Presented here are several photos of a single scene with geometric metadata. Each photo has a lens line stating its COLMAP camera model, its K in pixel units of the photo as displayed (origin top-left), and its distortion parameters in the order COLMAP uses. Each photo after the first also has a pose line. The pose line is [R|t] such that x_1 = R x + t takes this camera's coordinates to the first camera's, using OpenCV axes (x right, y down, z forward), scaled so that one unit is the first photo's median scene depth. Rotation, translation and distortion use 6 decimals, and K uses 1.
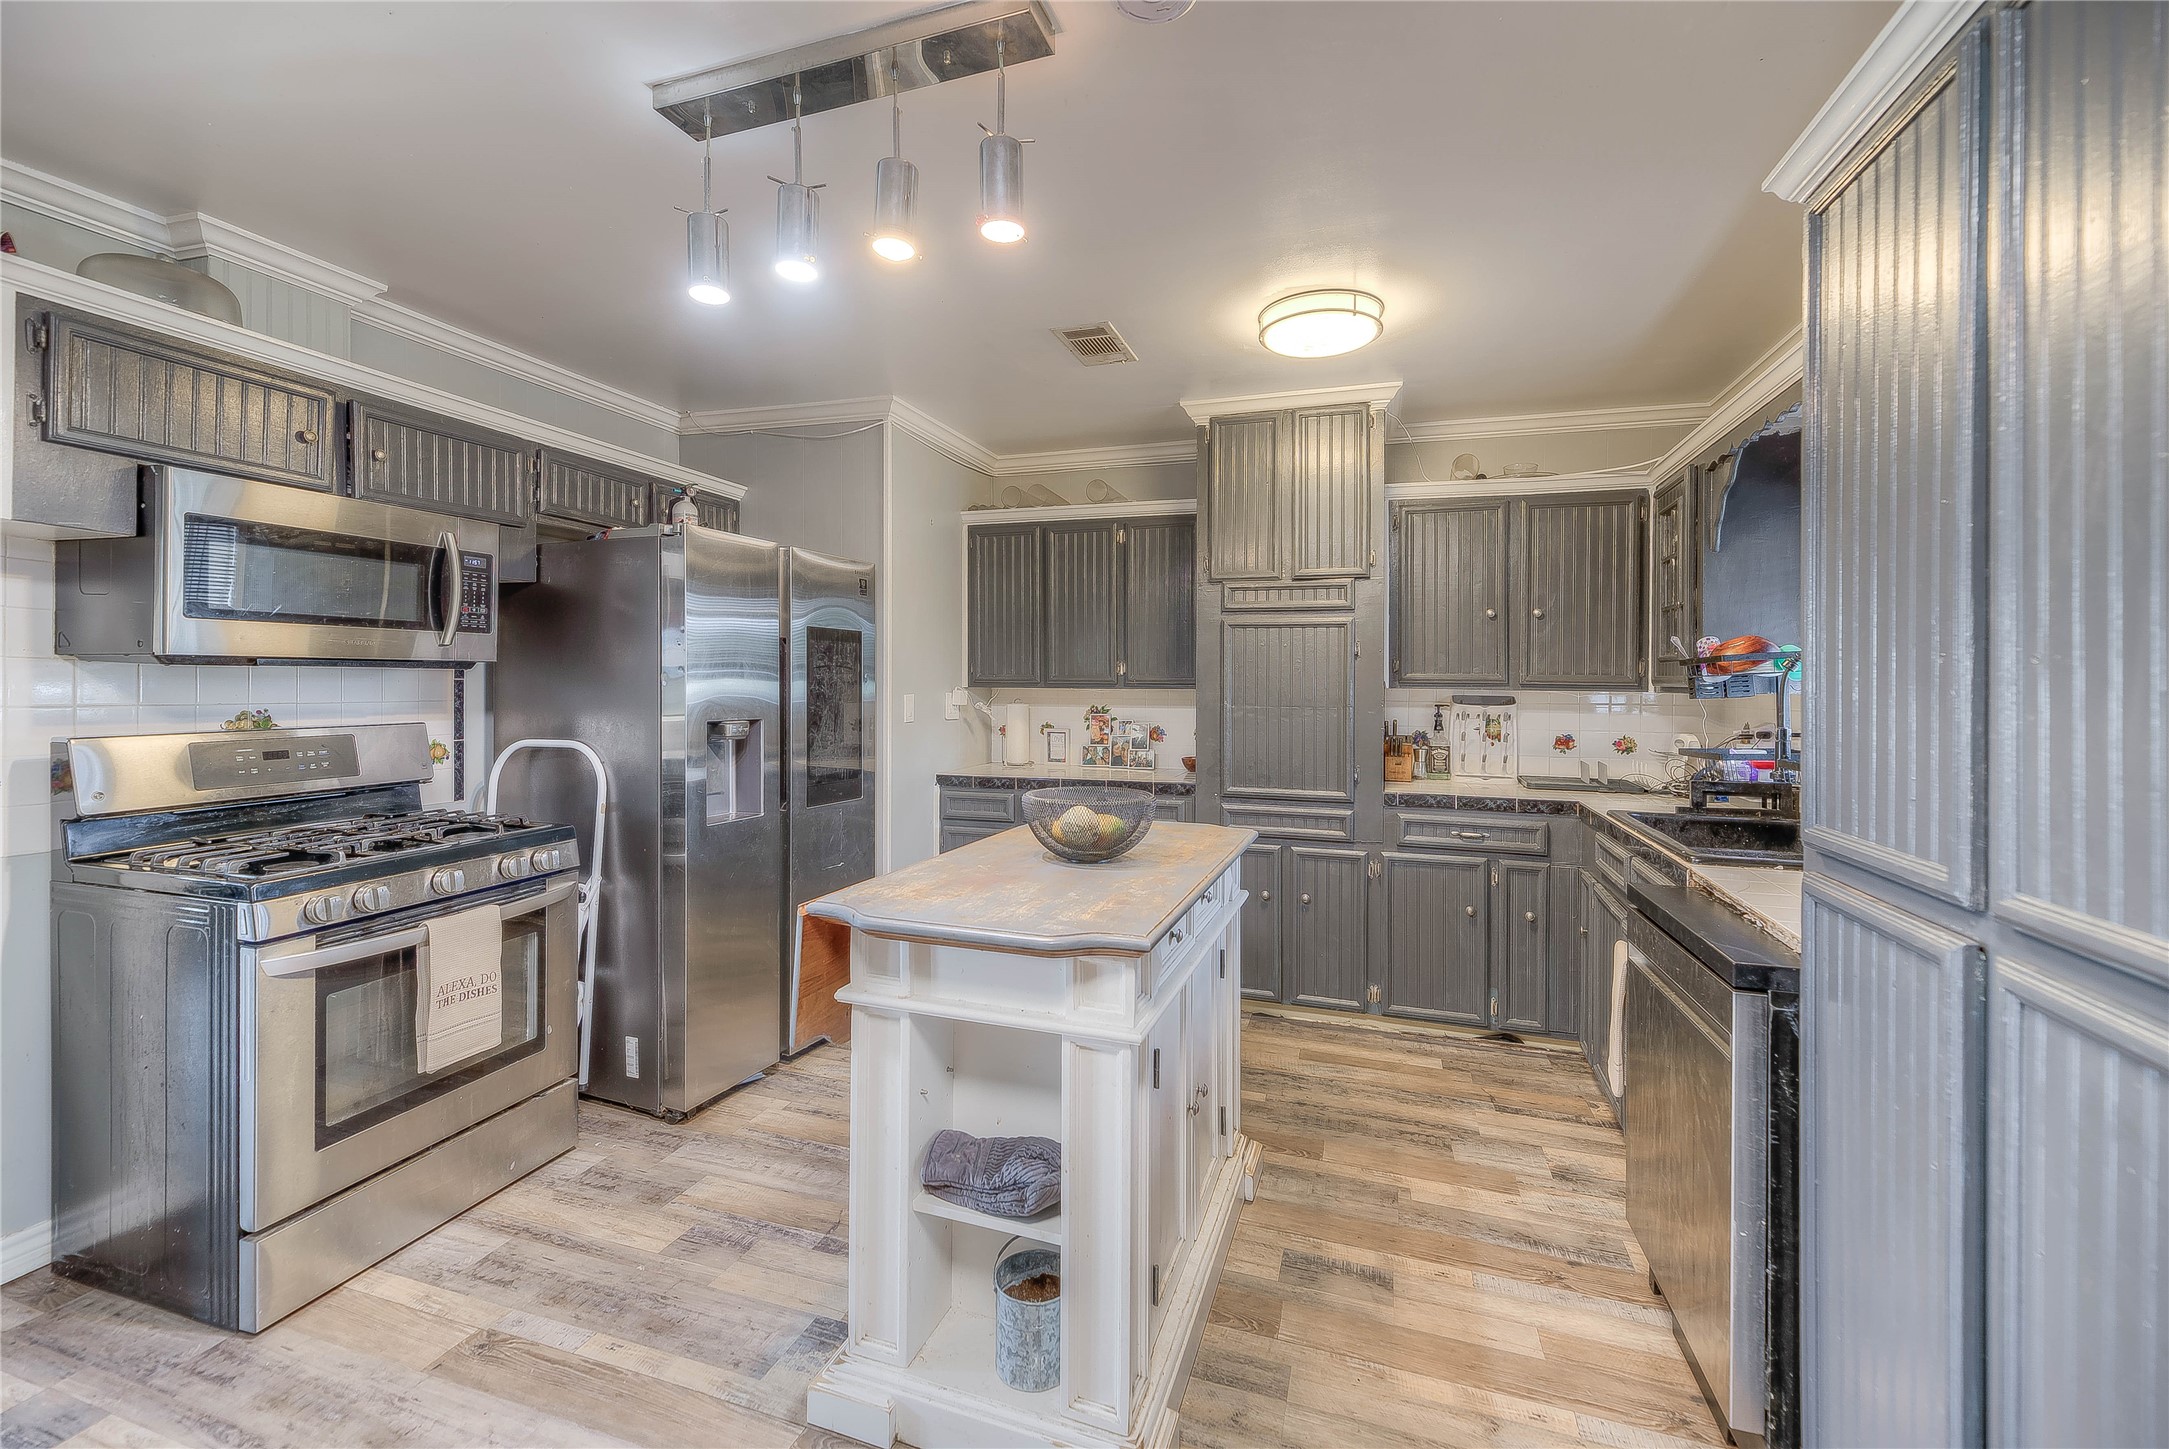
lens RADIAL K [[891.9, 0, 1017.5], [0, 891.9, 679.0], [0, 0, 1]] dist [0.012004, -0.001264]
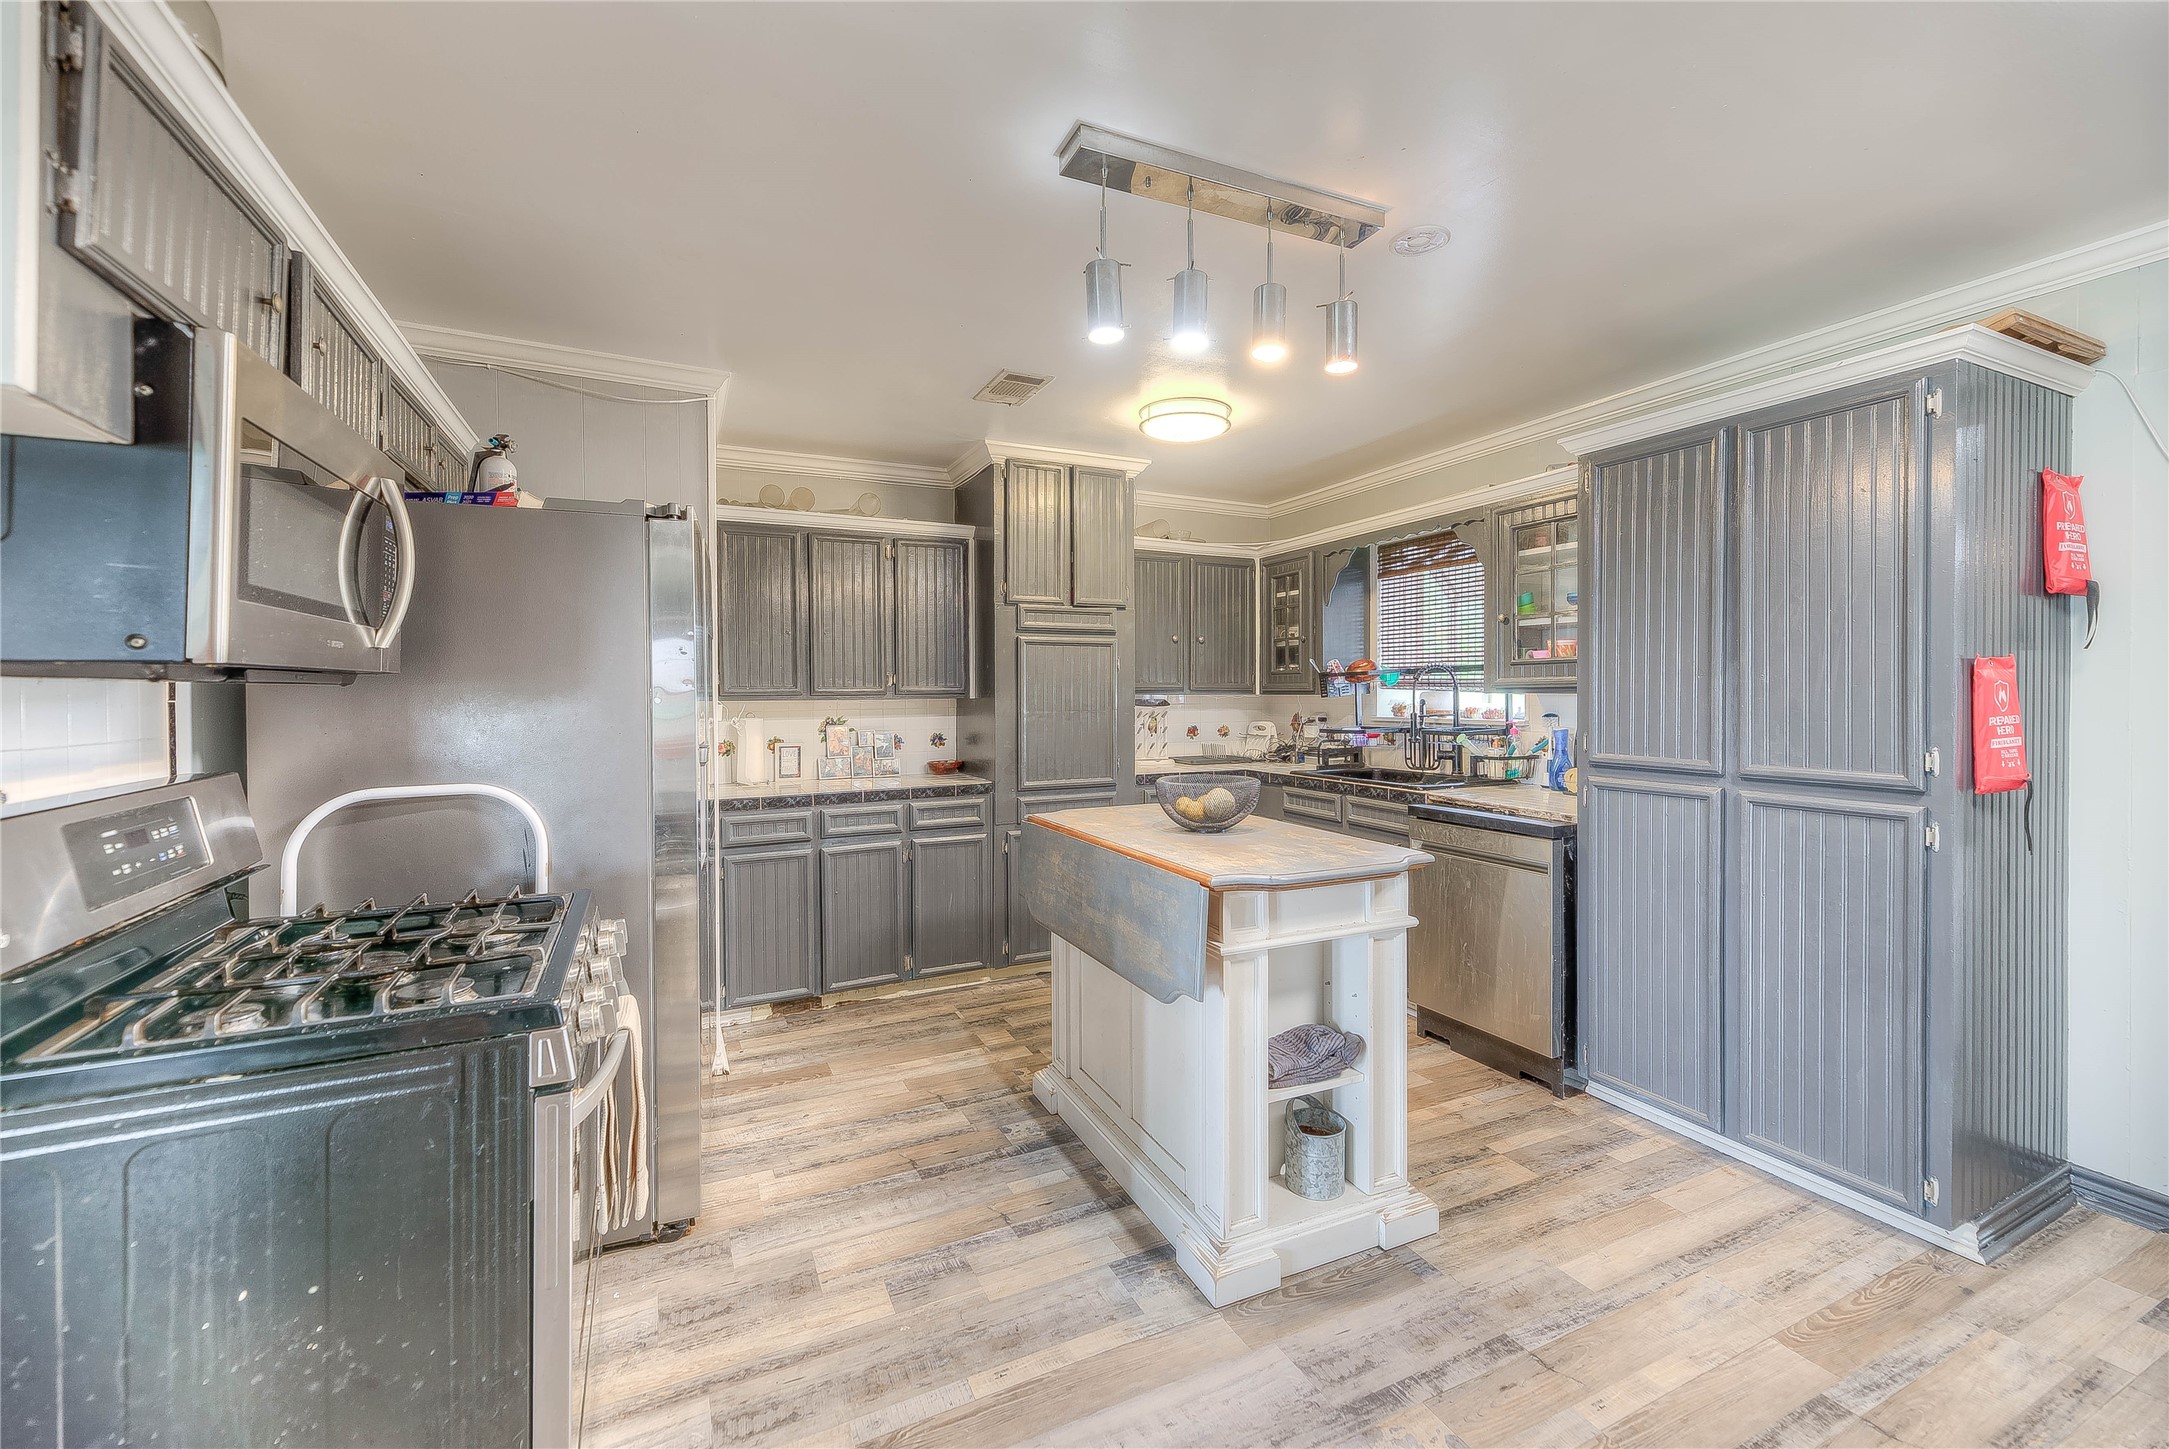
lens RADIAL K [[891.9, 0, 1105.5], [0, 891.9, 692.0], [0, 0, 1]] dist [0.012004, -0.001264]
pose [[0.713488, -0.012761, 0.700551, -0.675366], [0.010433, 0.999917, 0.007588, -0.004310], [-0.700590, 0.001895, 0.713562, 0.142321]]
